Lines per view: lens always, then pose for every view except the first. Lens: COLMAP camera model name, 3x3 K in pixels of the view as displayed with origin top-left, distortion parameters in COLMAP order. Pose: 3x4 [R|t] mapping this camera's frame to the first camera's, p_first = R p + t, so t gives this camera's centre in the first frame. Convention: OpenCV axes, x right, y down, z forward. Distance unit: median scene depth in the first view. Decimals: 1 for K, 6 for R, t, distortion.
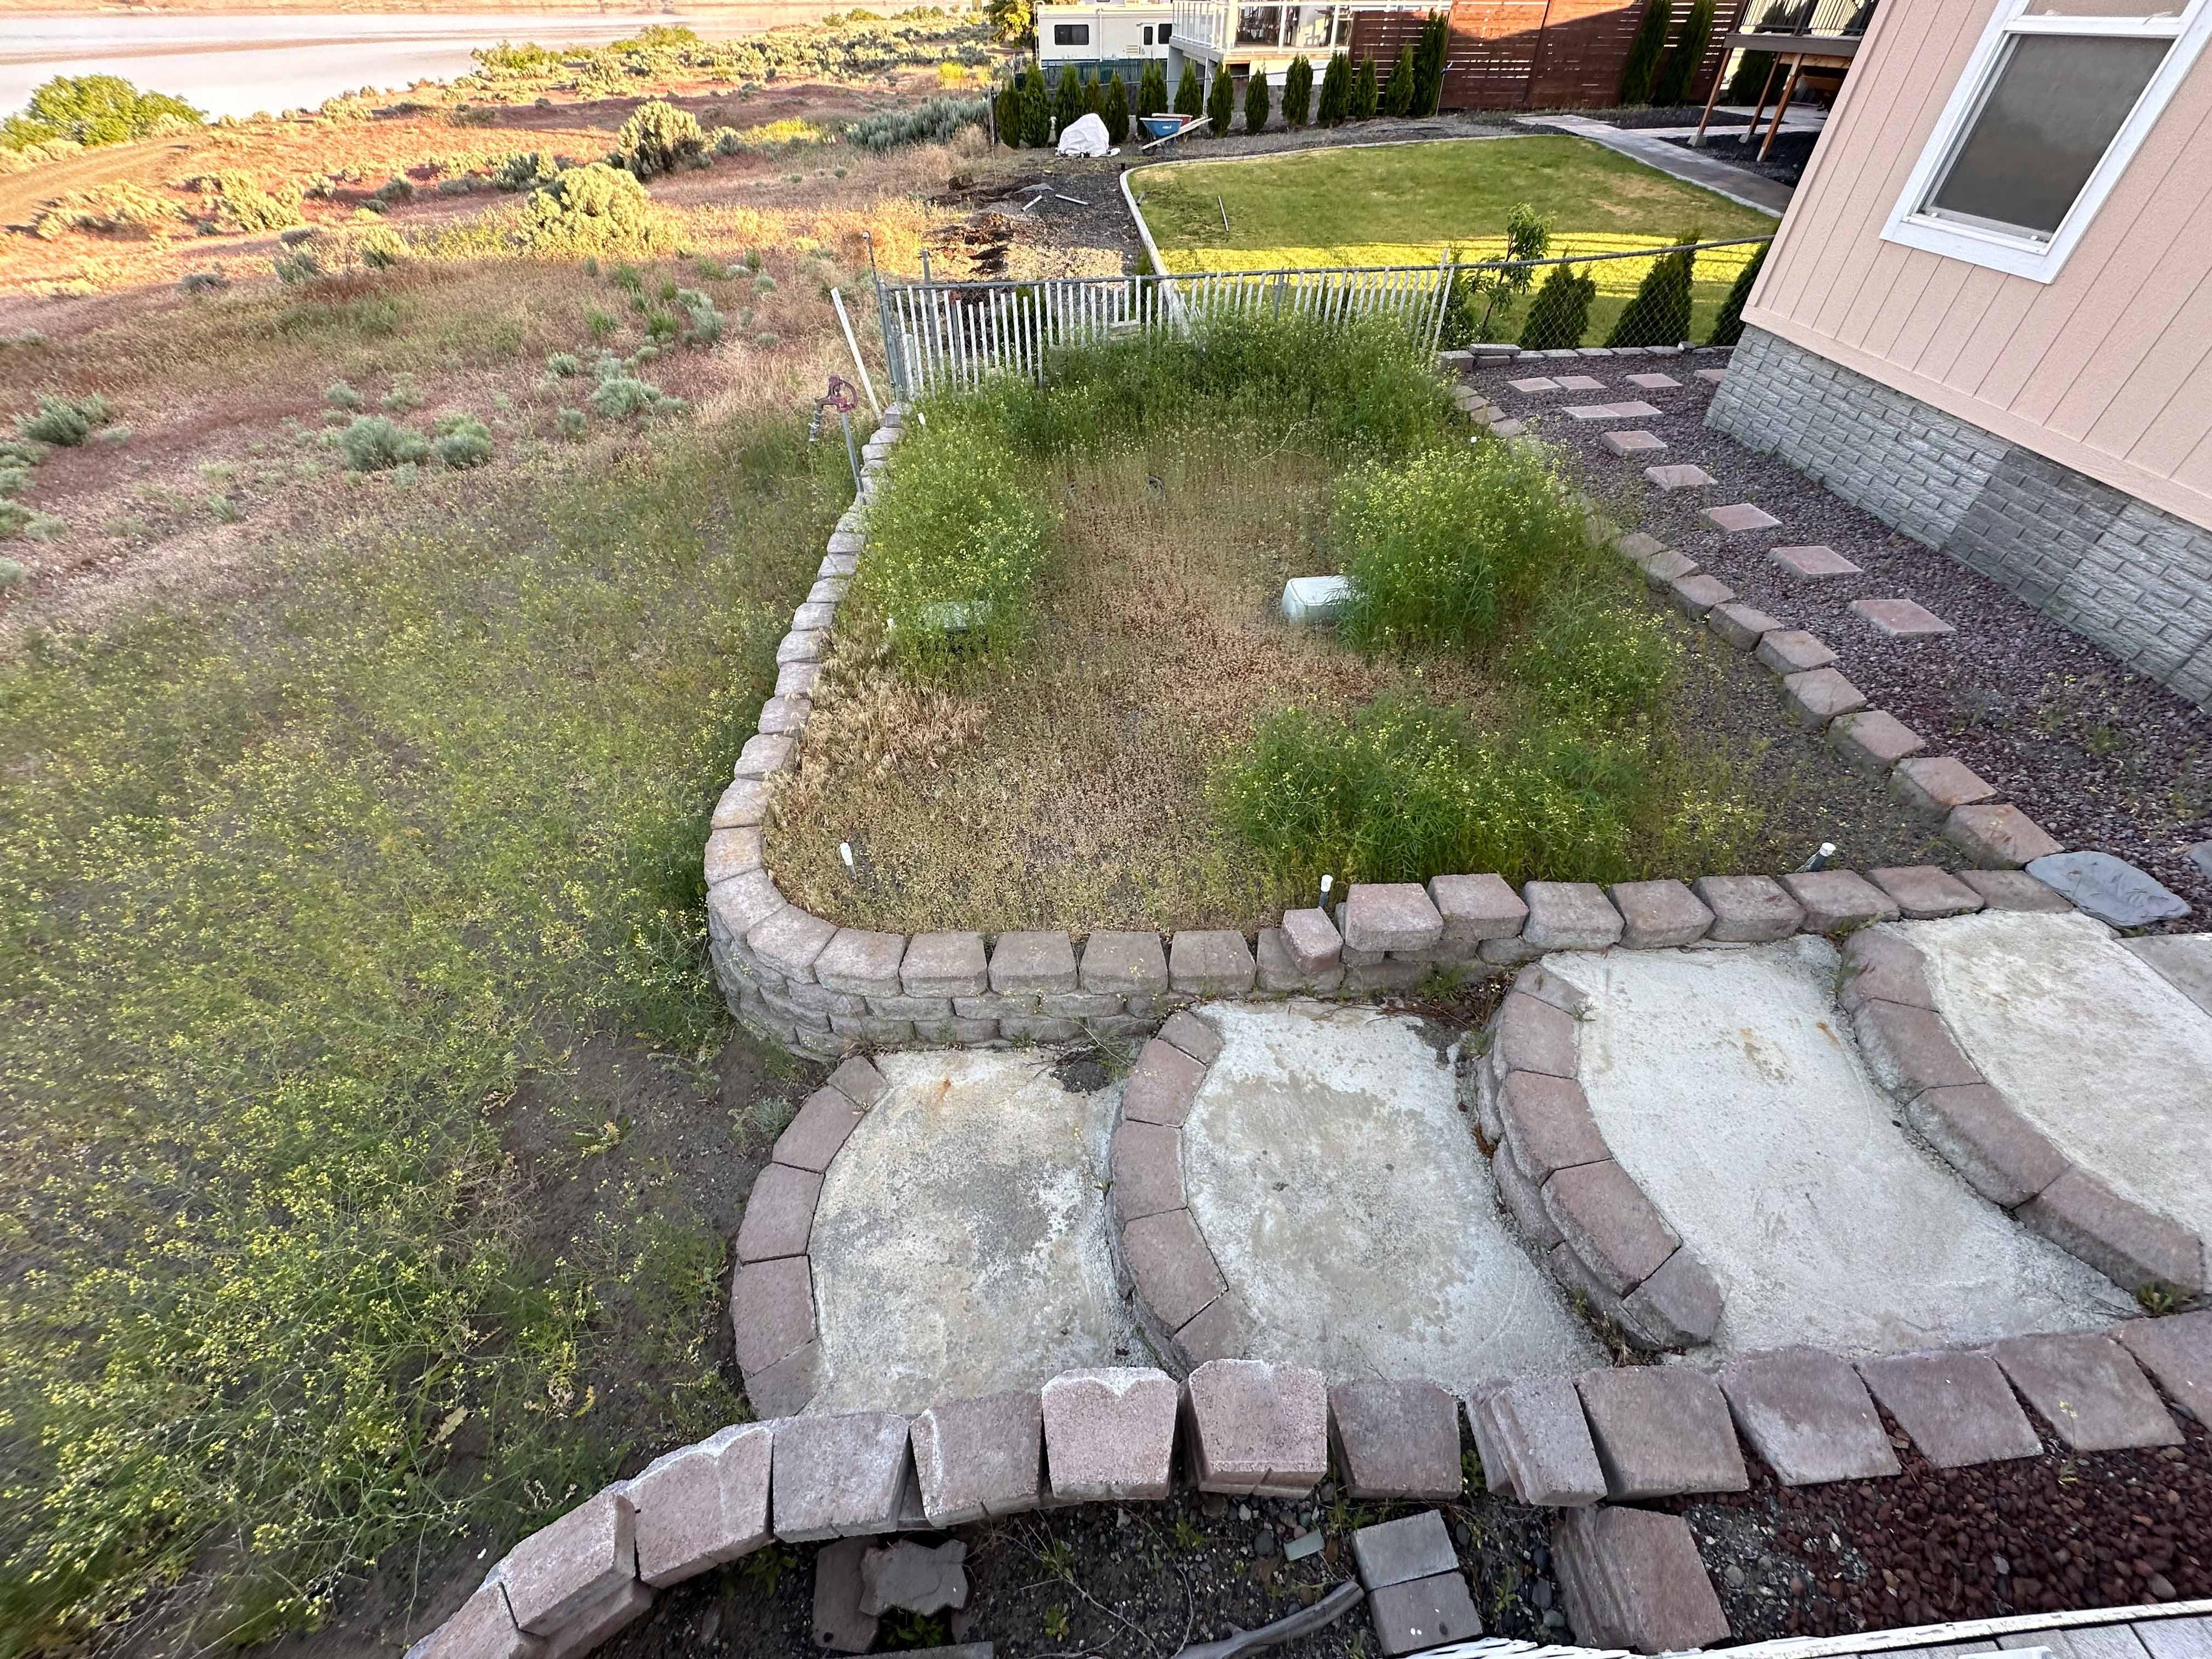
lens RADIAL K [[874.7, 0, 1107.6], [0, 874.7, 828.4], [0, 0, 1]] dist [0.001780, 0.000570]
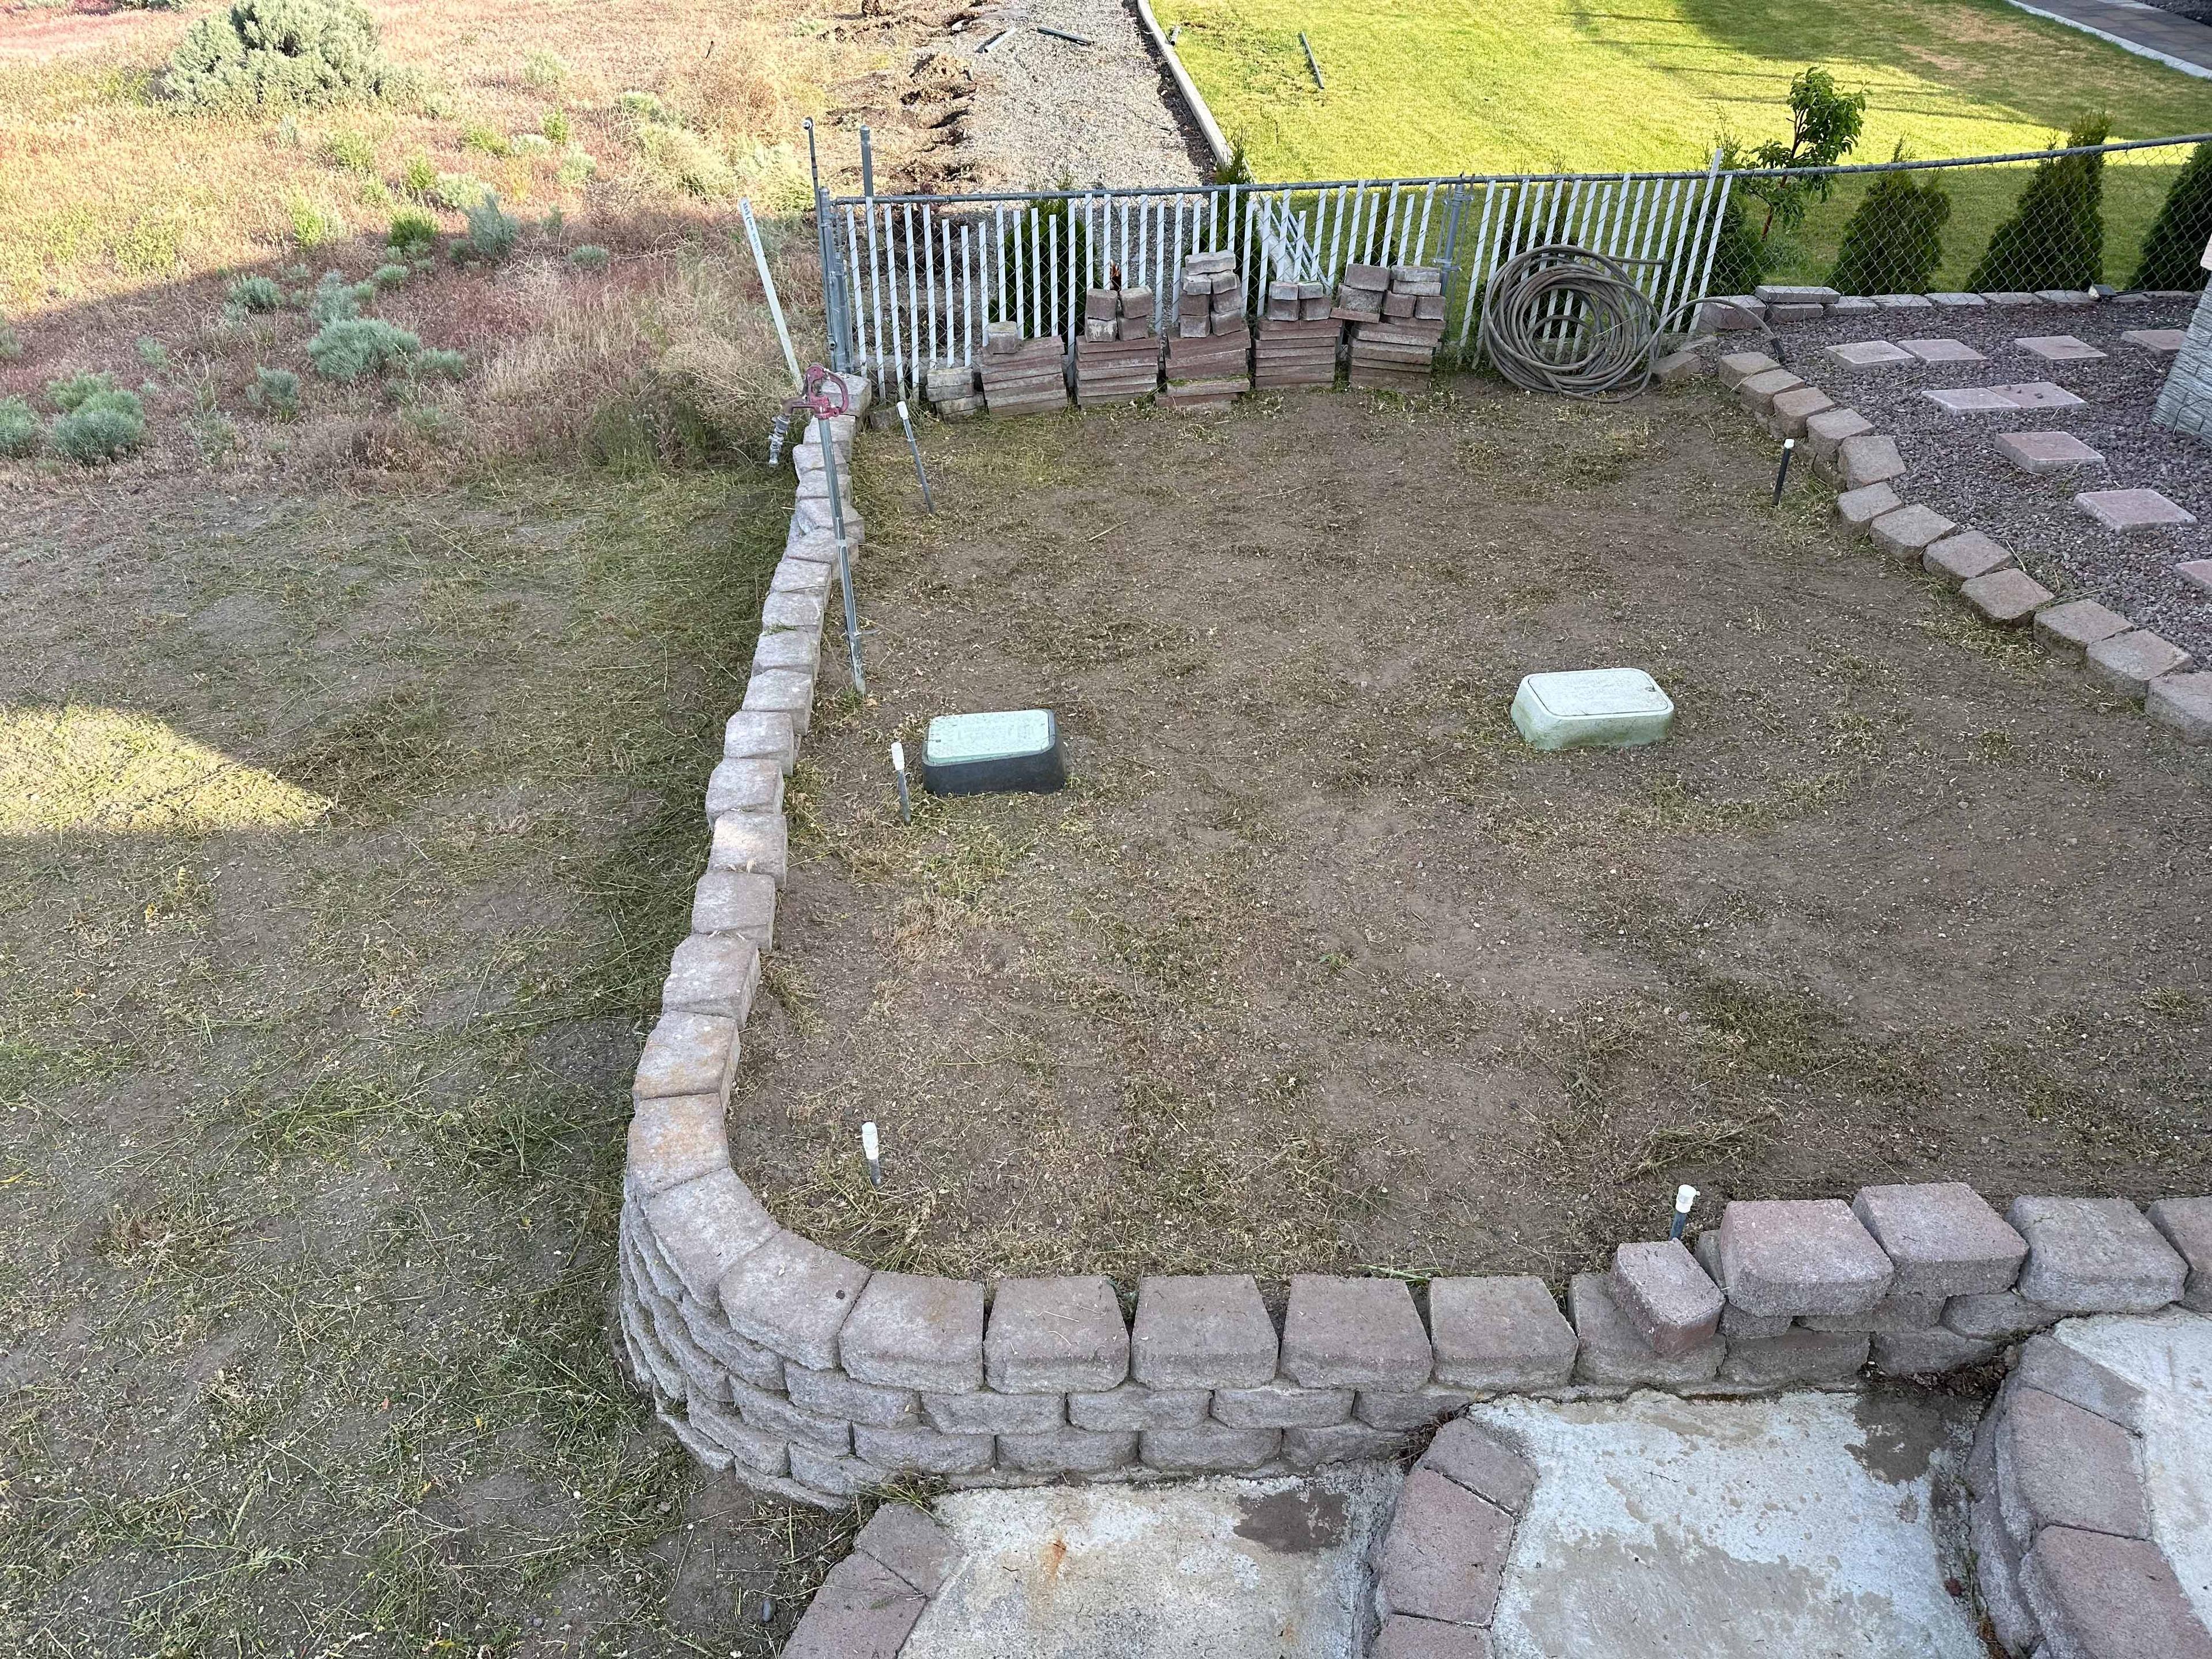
lens RADIAL K [[1552.3, 0, 1101.9], [0, 1552.3, 835.5], [0, 0, 1]] dist [0.023172, -0.019678]
pose [[0.999896, 0.003615, 0.013928, -0.165532], [-0.001677, 0.990611, -0.136700, -0.036611], [-0.014292, 0.136662, 0.990515, -0.096678]]
